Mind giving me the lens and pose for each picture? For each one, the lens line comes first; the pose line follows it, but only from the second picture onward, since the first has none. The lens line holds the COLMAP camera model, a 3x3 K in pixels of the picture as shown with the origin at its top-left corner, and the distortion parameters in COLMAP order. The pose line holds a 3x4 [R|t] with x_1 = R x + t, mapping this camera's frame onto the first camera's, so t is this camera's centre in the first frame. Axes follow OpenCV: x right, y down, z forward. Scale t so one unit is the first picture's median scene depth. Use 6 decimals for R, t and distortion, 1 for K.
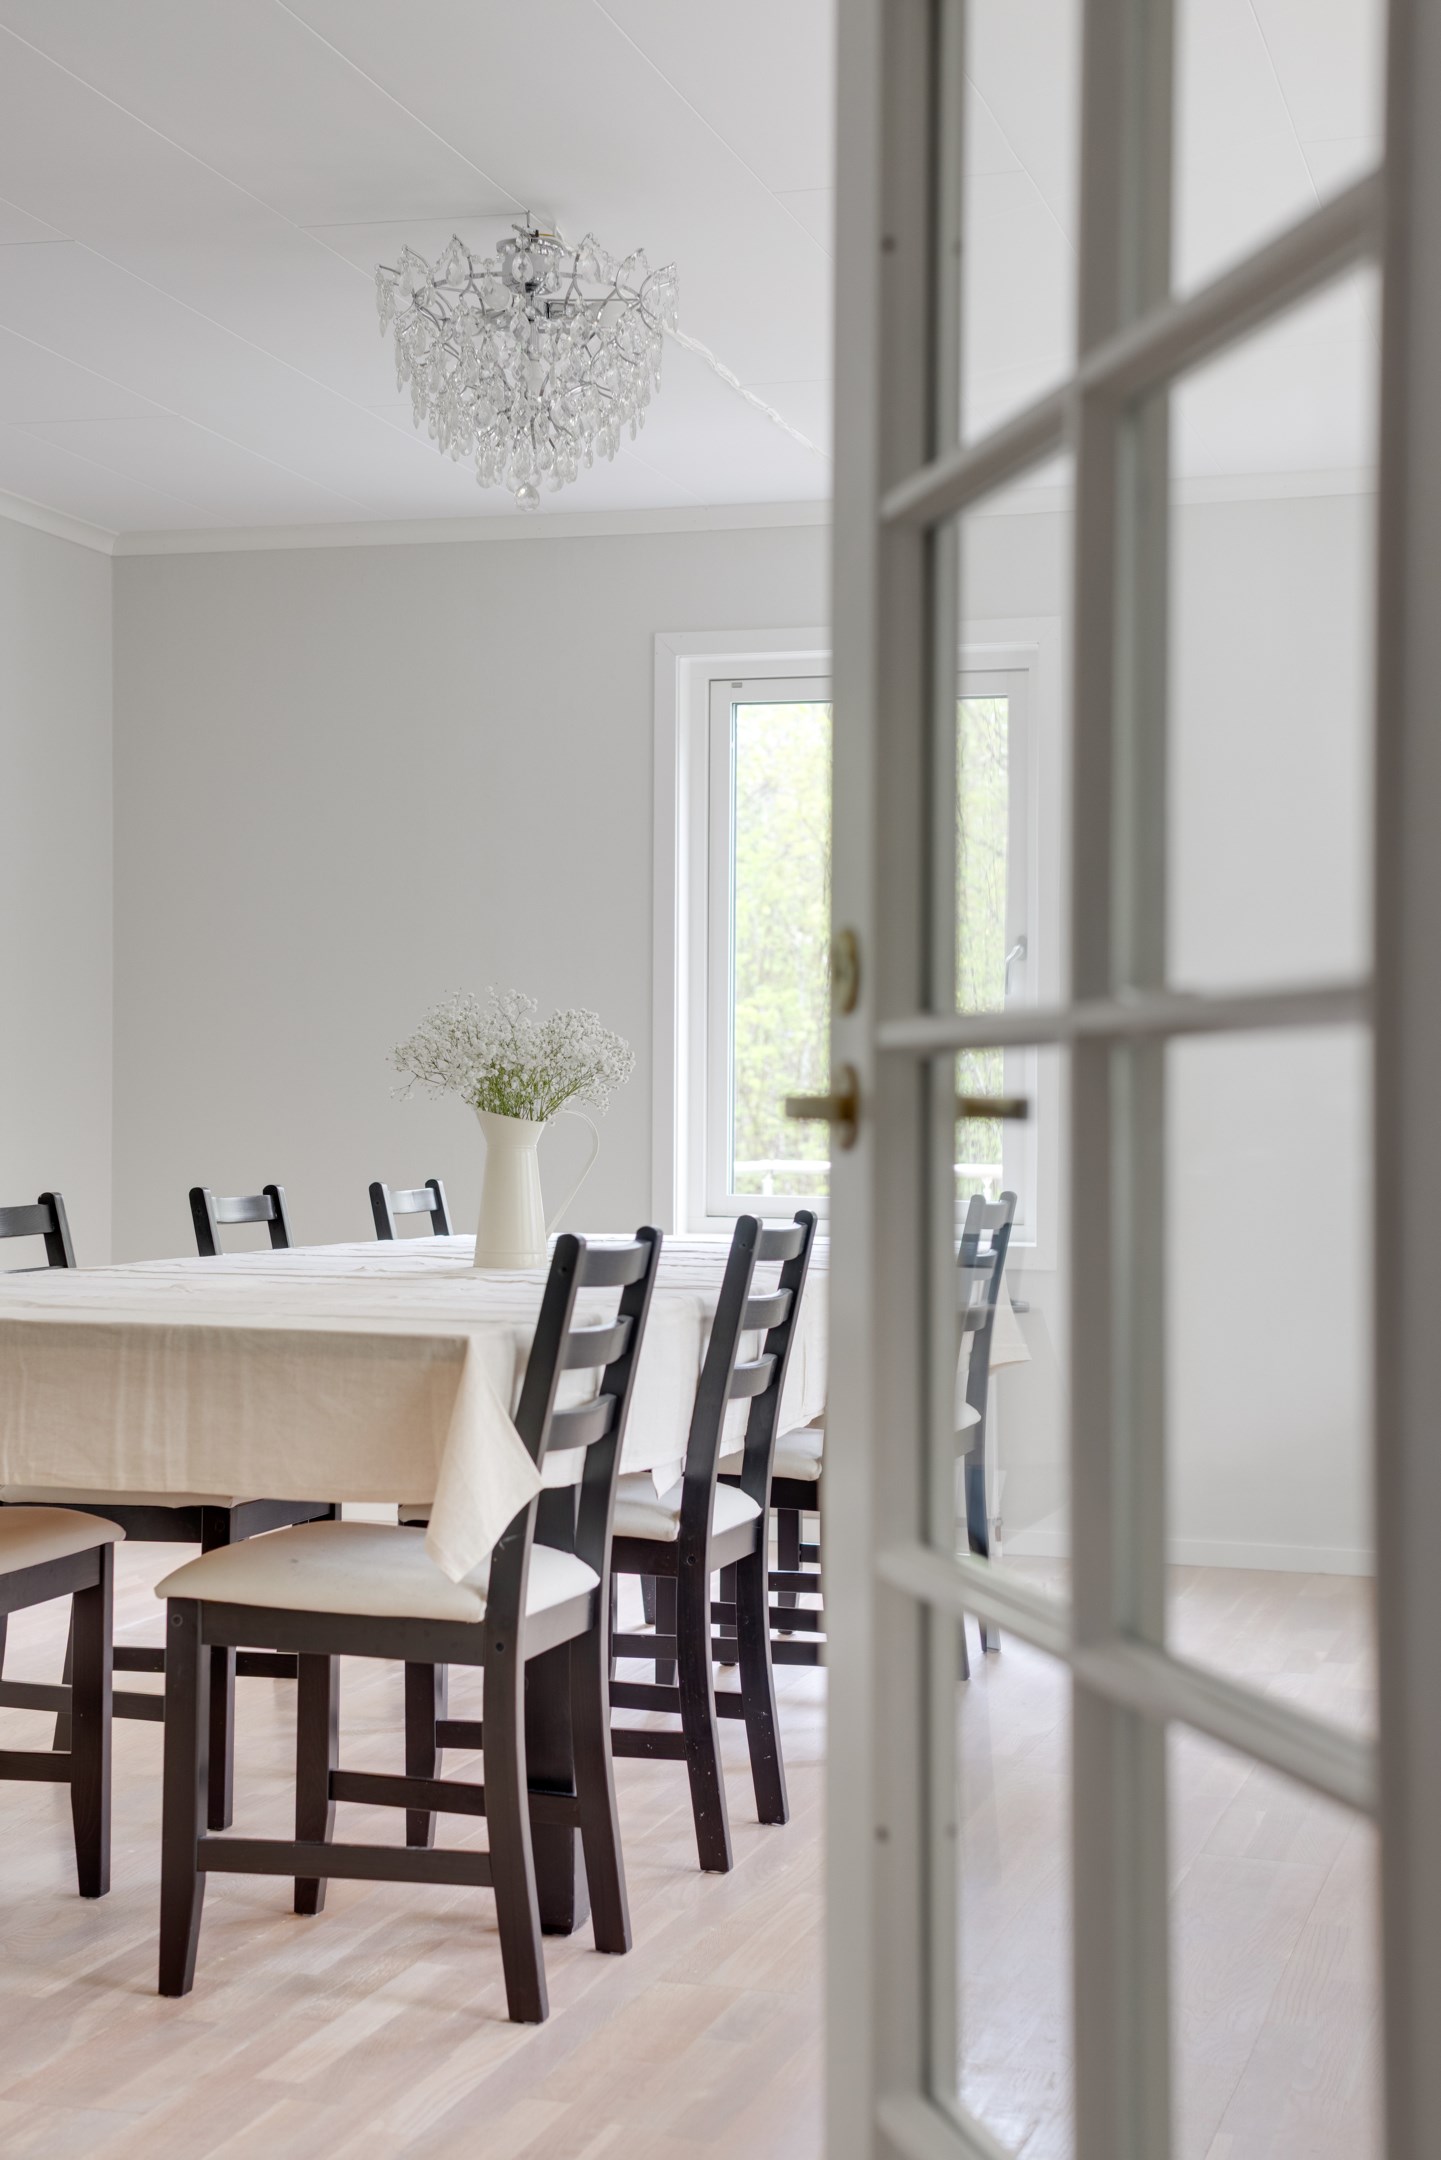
lens RADIAL K [[3161.4, 0, 718.0], [0, 3161.4, 1076.0], [0, 0, 1]] dist [0.151457, 0.000000]
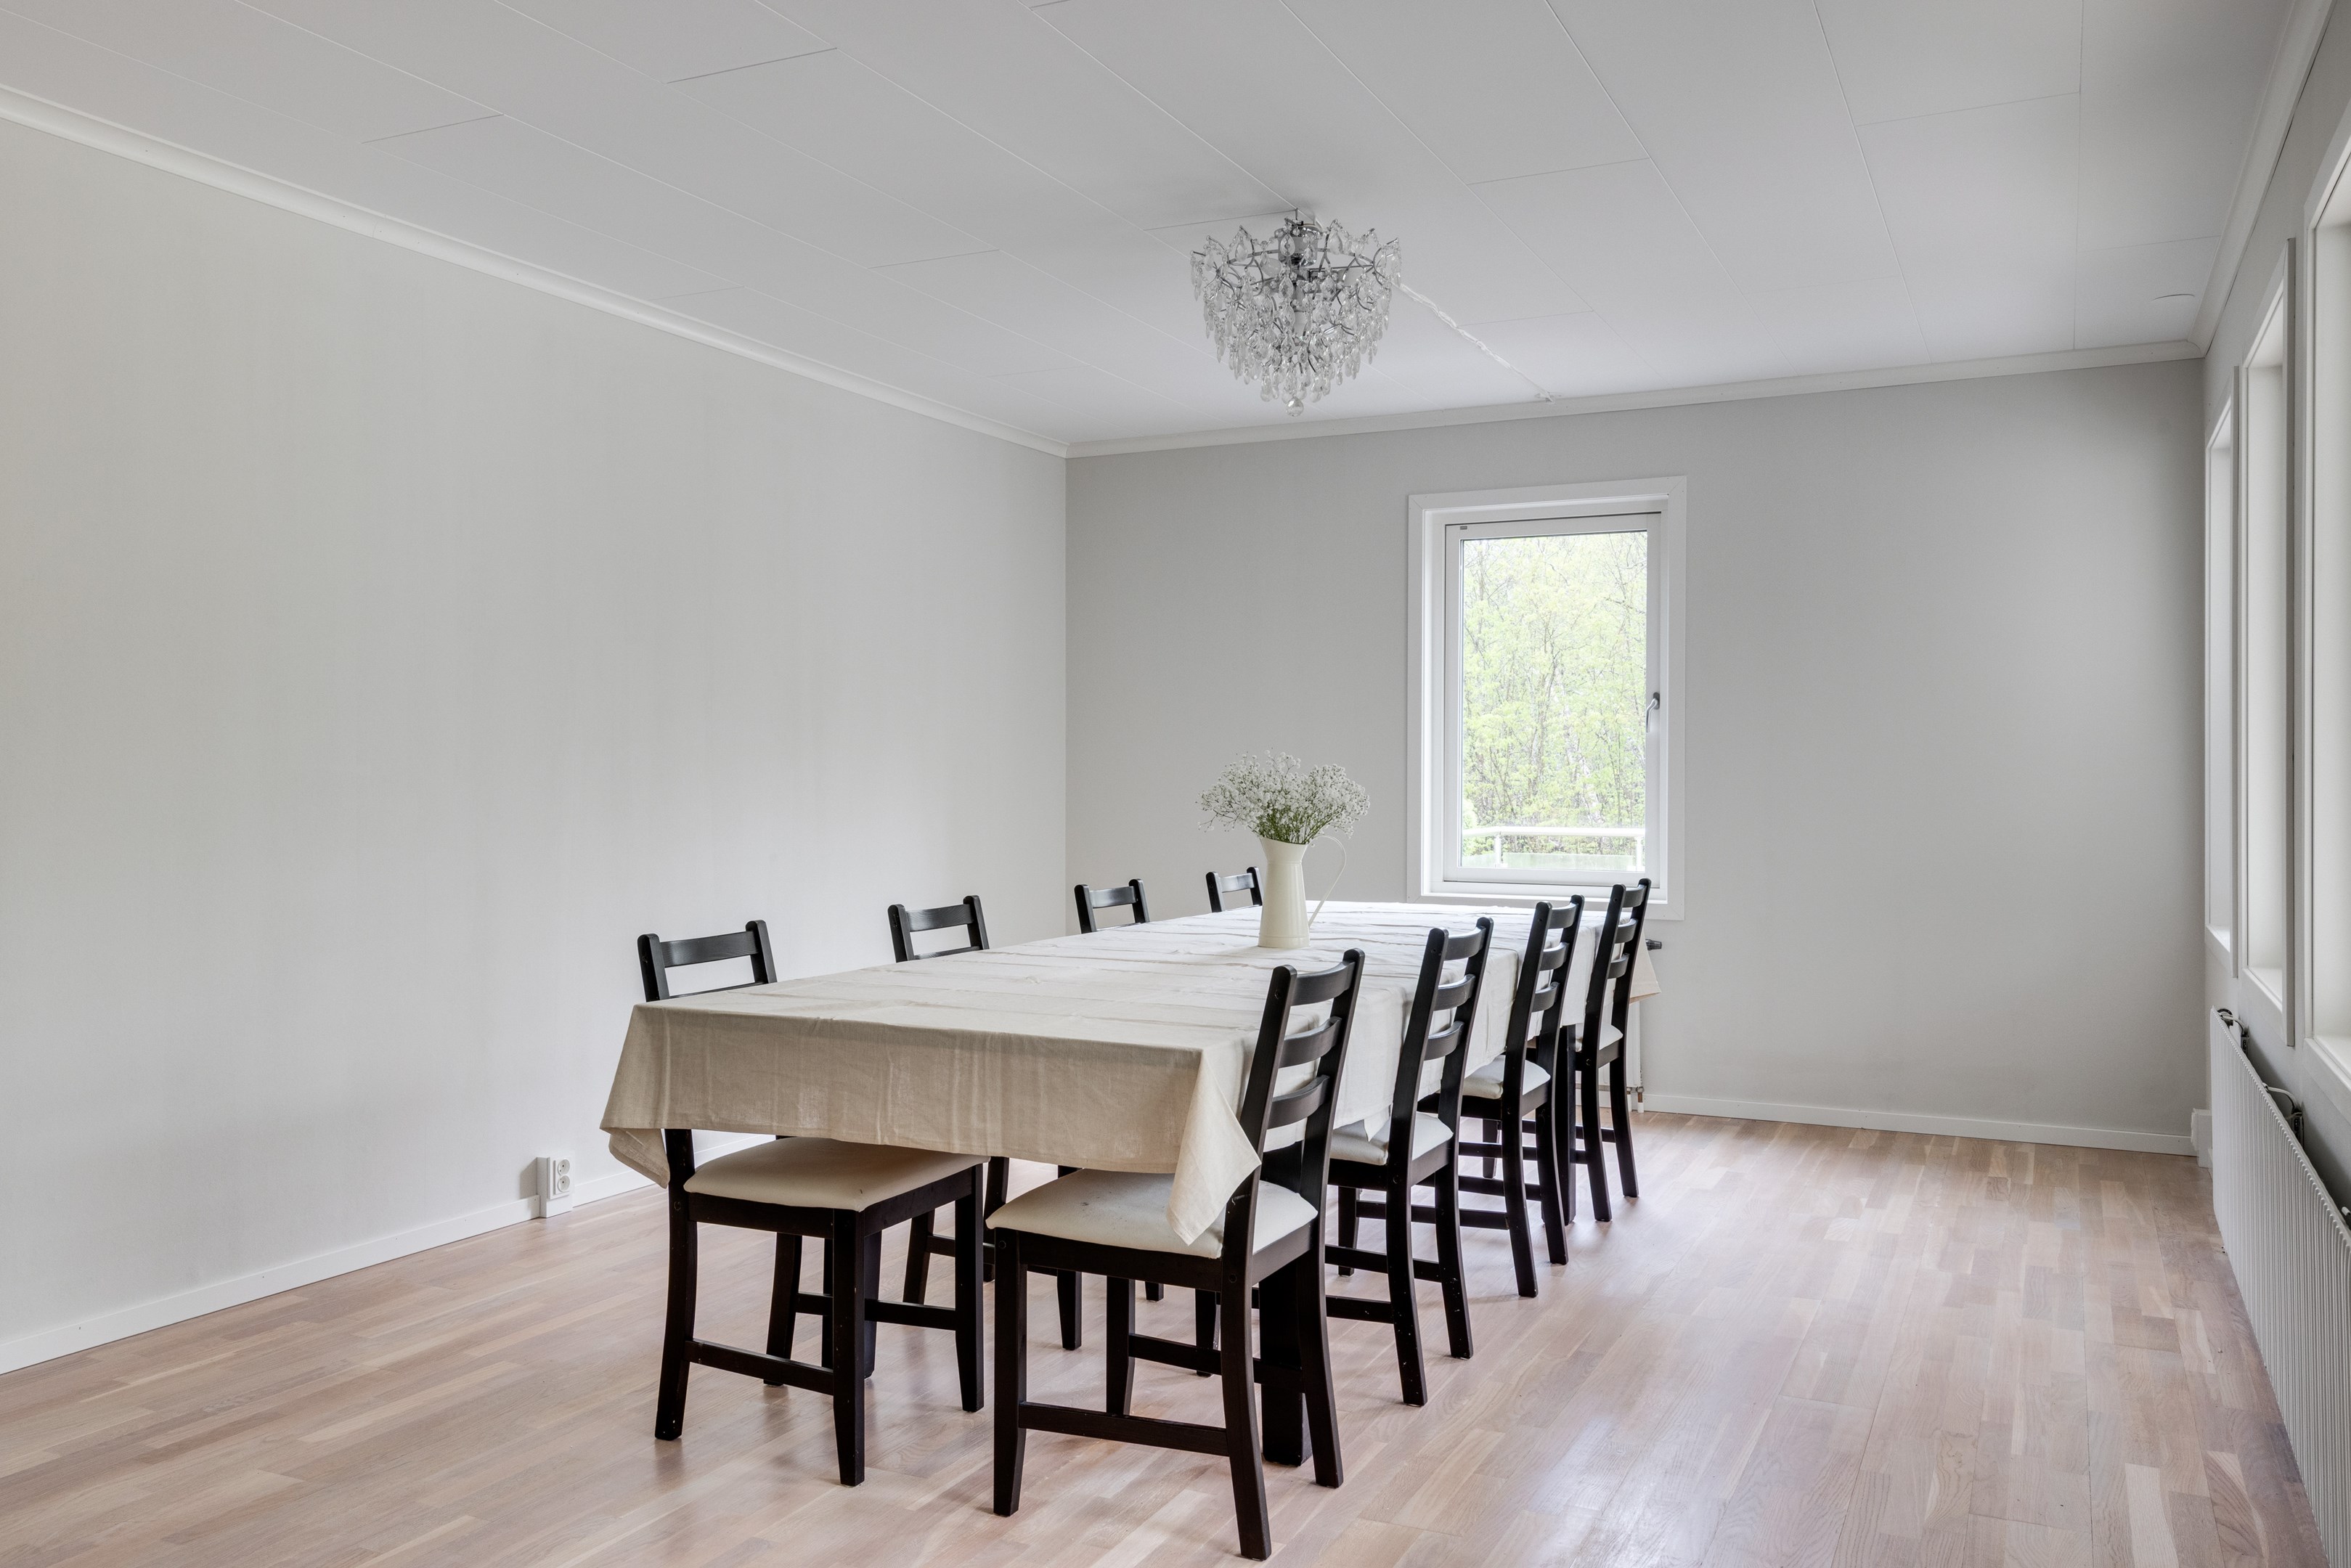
lens RADIAL K [[1814.5, 0, 1218.3], [0, 1814.5, 831.9], [0, 0, 1]] dist [0.016174, 0.005089]
pose [[0.988957, -0.004888, -0.148122, 0.030775], [0.011719, 0.998906, 0.045274, -0.032521], [0.147738, -0.046510, 0.987932, 0.205403]]
